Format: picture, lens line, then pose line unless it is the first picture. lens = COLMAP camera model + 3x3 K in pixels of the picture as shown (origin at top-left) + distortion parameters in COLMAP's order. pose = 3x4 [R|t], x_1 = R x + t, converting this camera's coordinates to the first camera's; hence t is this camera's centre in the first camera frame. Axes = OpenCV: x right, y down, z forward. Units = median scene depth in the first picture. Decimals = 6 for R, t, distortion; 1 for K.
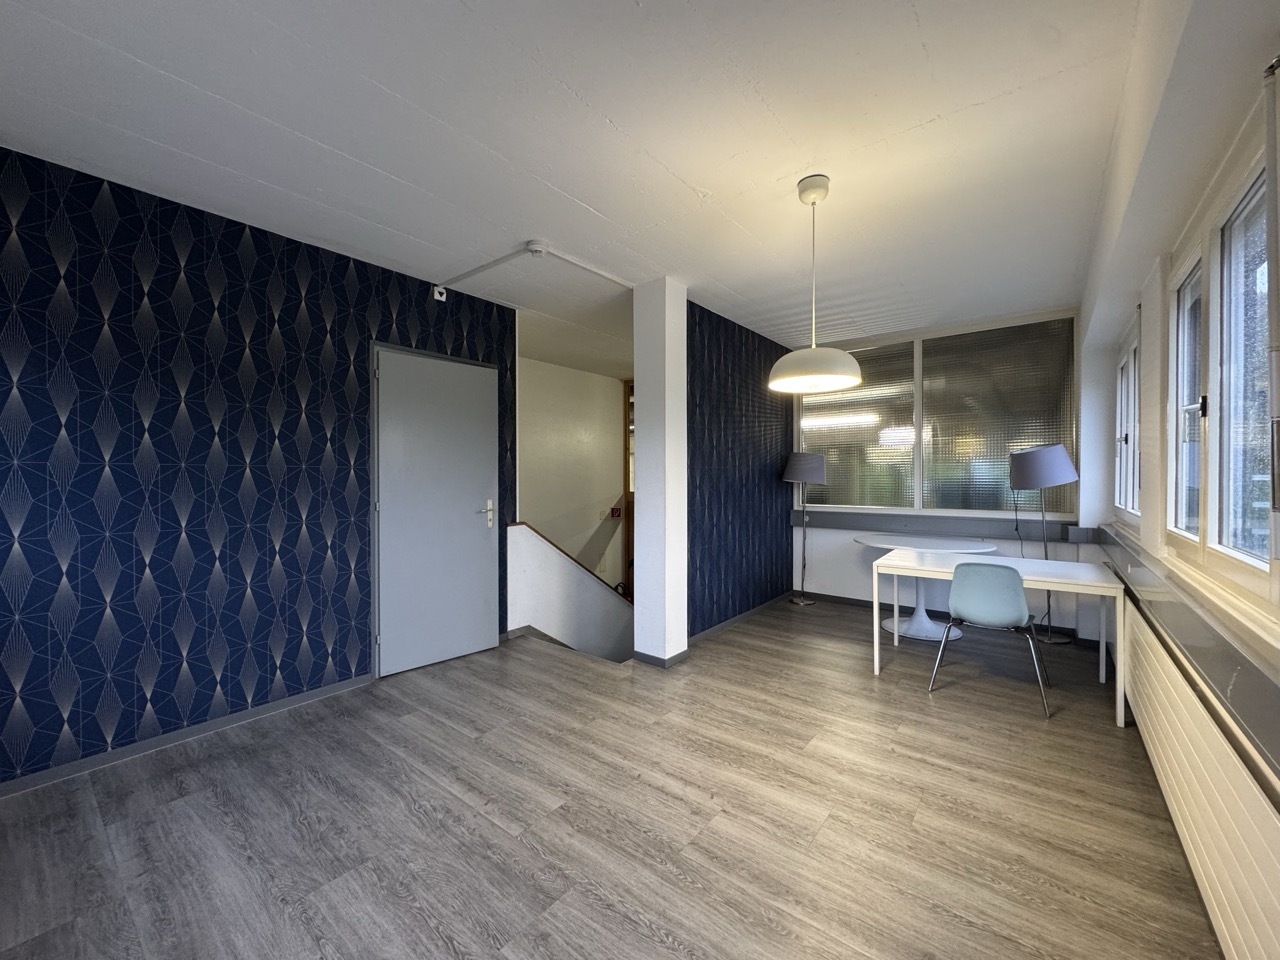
lens RADIAL K [[510.0, 0, 640.0], [0, 510.0, 480.0], [0, 0, 1]] dist [-0.001458, -0.000234]
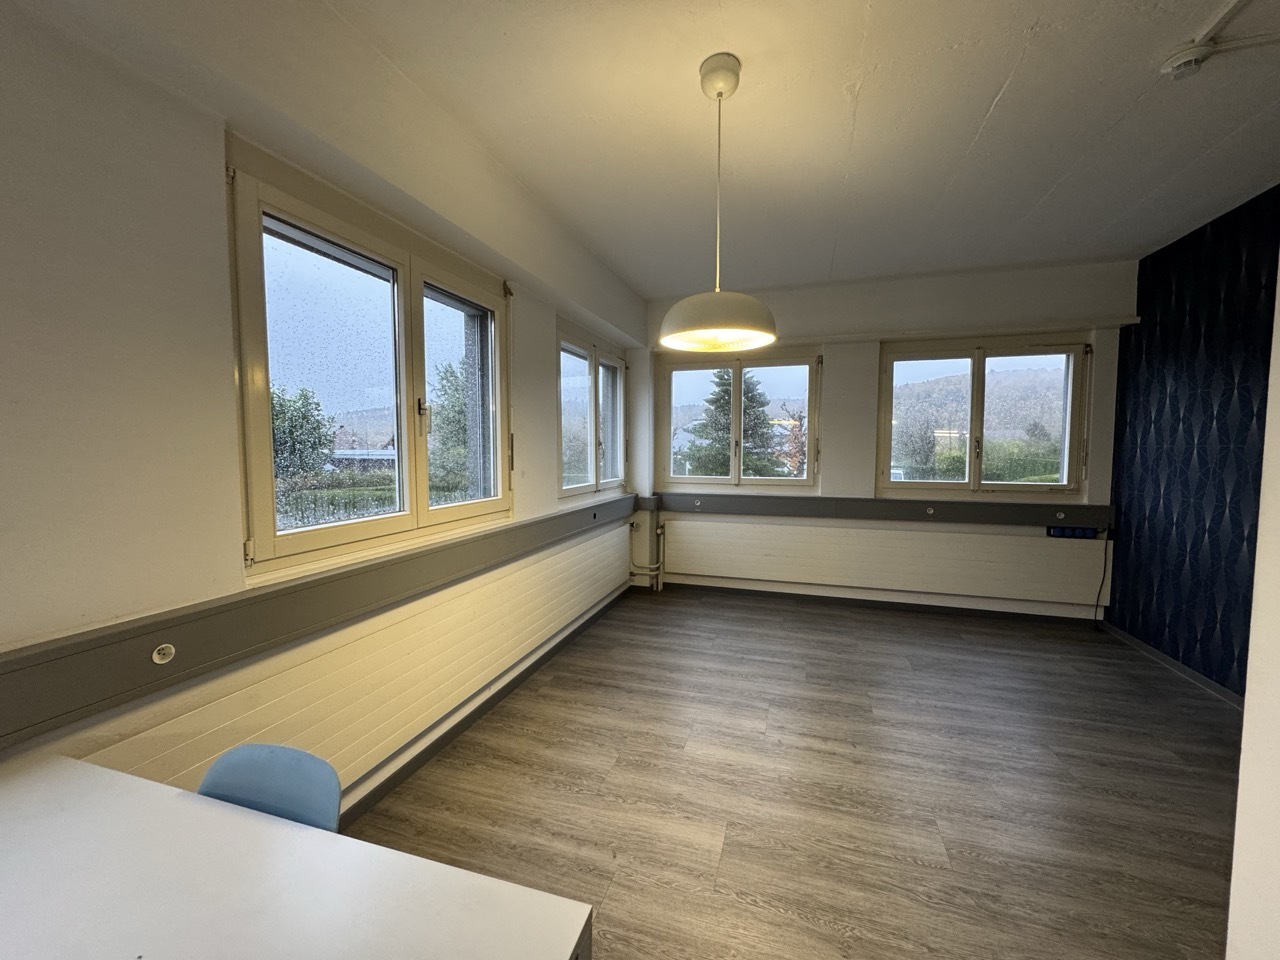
lens RADIAL K [[510.0, 0, 640.0], [0, 510.0, 480.0], [0, 0, 1]] dist [-0.001458, -0.000234]
pose [[-0.936734, 0.023618, -0.349244, 0.789020], [-0.002167, 0.997311, 0.073258, -0.040450], [0.350035, 0.069381, -0.934164, 1.848345]]
